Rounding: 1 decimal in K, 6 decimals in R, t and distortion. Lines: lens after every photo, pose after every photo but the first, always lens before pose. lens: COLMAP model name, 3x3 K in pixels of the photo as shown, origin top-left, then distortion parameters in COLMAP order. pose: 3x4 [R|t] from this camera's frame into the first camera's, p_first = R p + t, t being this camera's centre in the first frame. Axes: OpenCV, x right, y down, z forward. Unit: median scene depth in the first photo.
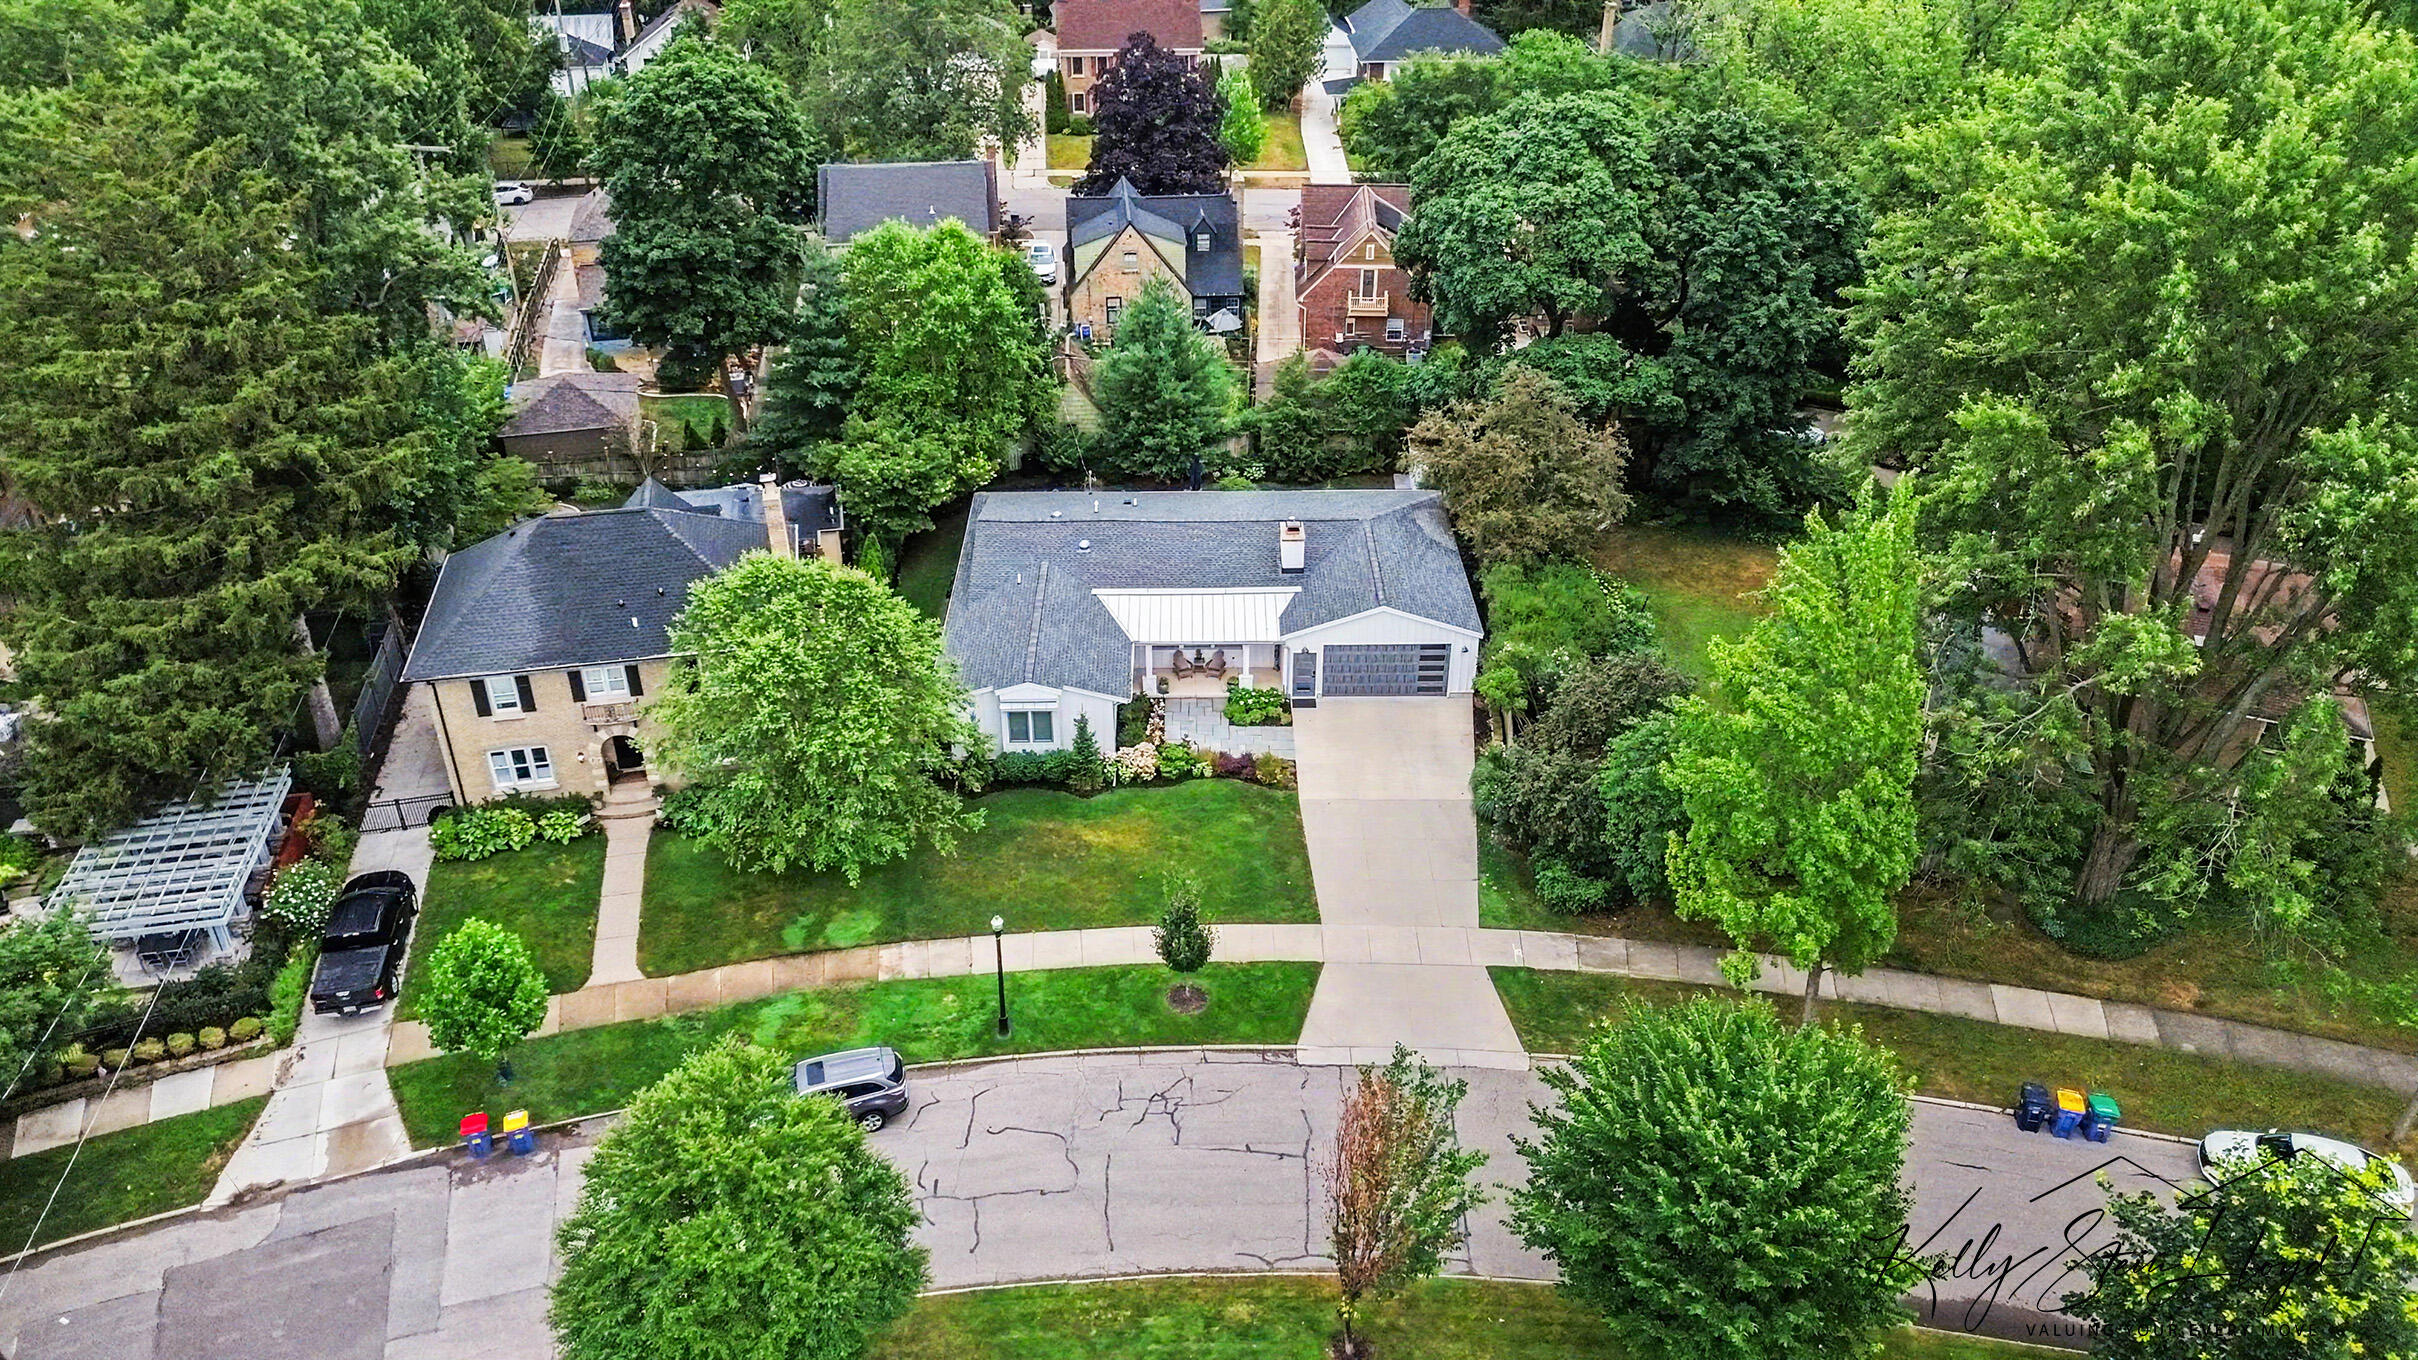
lens RADIAL K [[1713.1, 0, 1220.3], [0, 1713.1, 674.1], [0, 0, 1]] dist [0.075326, -0.000919]
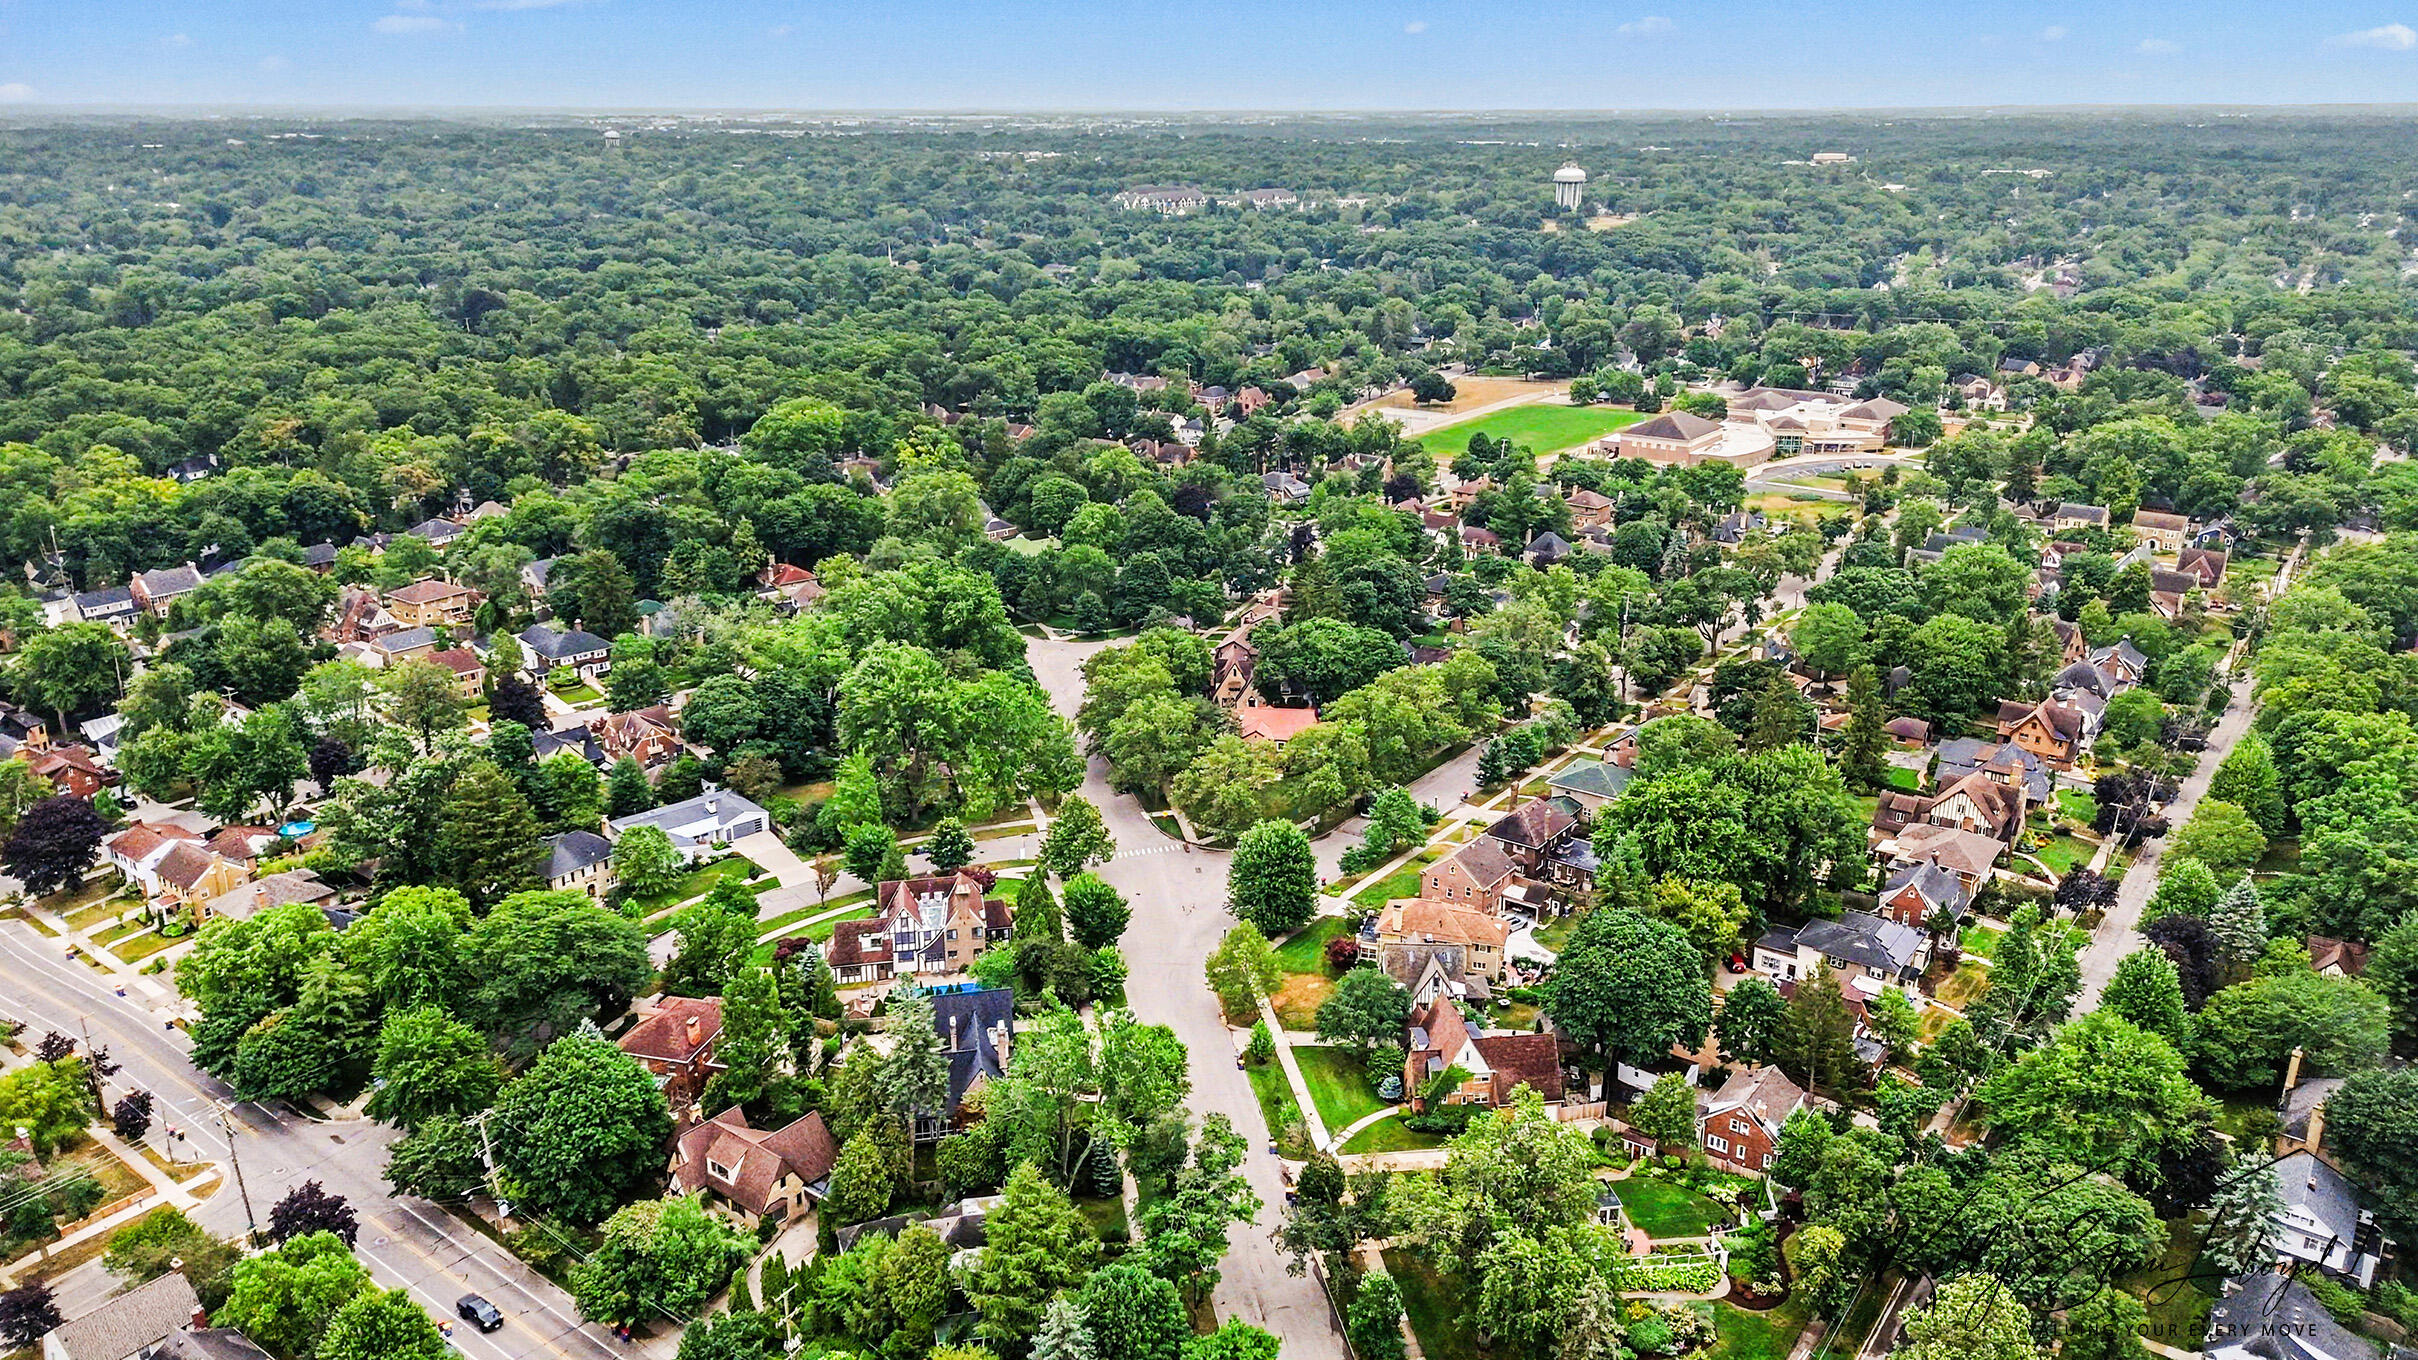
lens RADIAL K [[1713.1, 0, 1220.3], [0, 1713.1, 674.1], [0, 0, 1]] dist [0.075326, -0.000919]
pose [[0.751855, -0.209800, 0.625059, -1.365697], [0.340009, 0.935617, -0.094943, 0.377236], [-0.564897, 0.283910, 0.774782, -2.555693]]
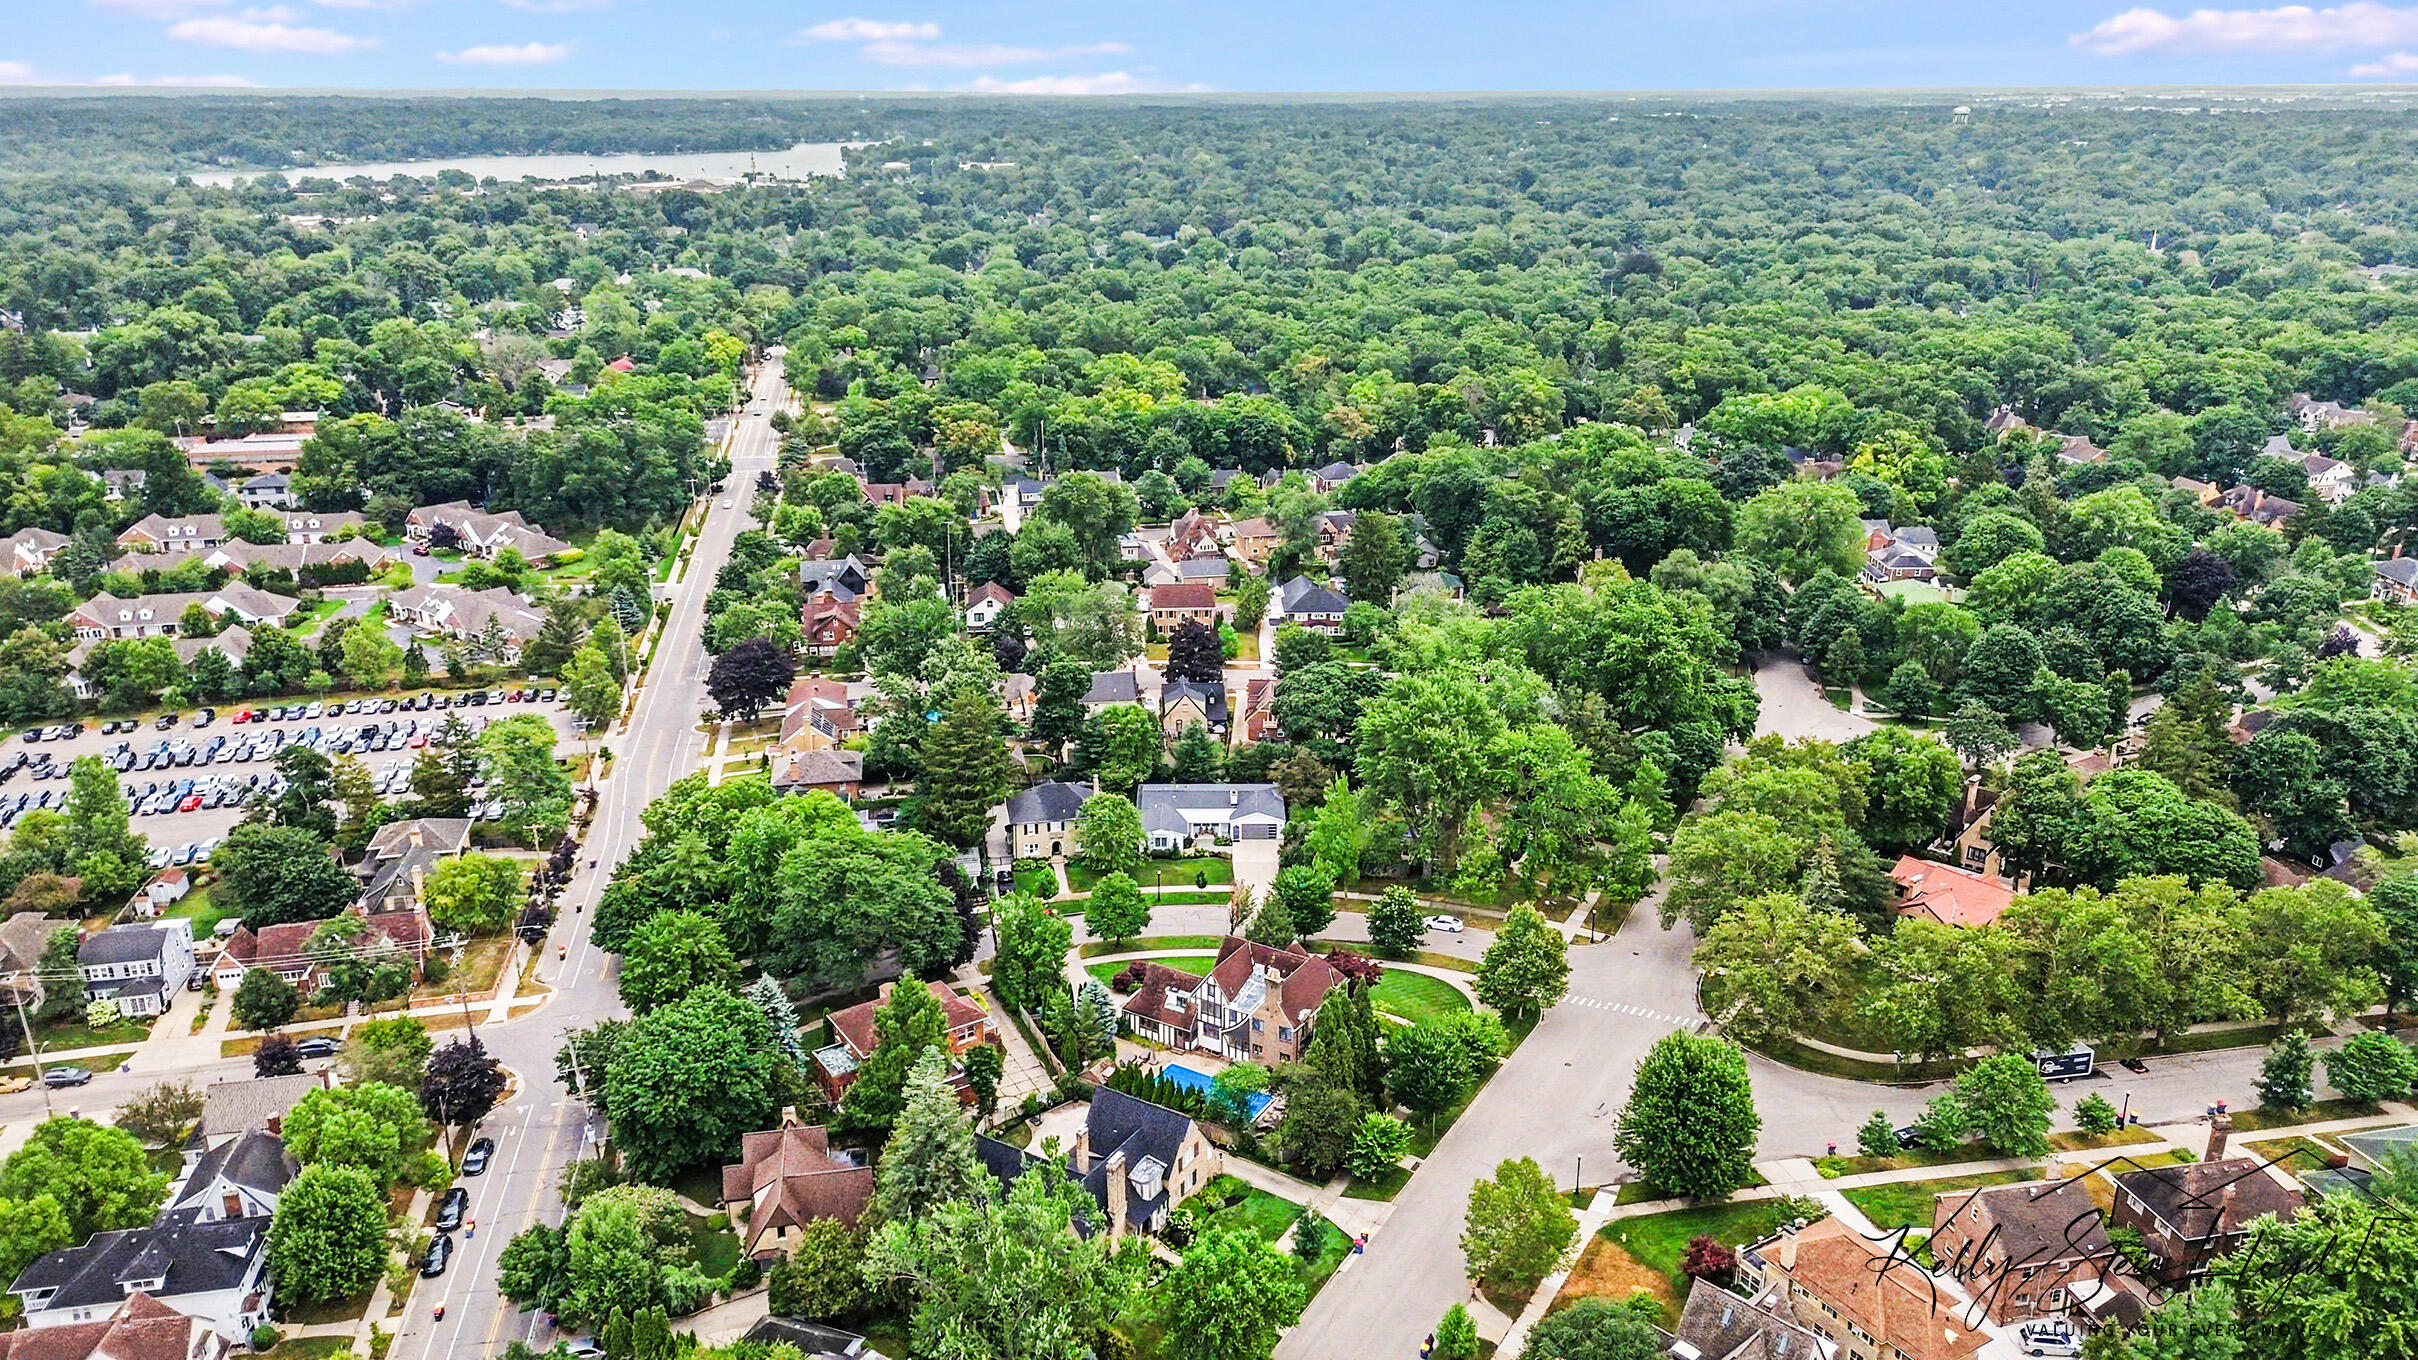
lens RADIAL K [[1713.1, 0, 1220.3], [0, 1713.1, 674.1], [0, 0, 1]] dist [0.075326, -0.000919]
pose [[0.999839, 0.004465, -0.017376, 0.069280], [-0.007972, 0.978231, -0.207364, 0.377133], [0.016072, 0.207469, 0.978109, -2.307011]]
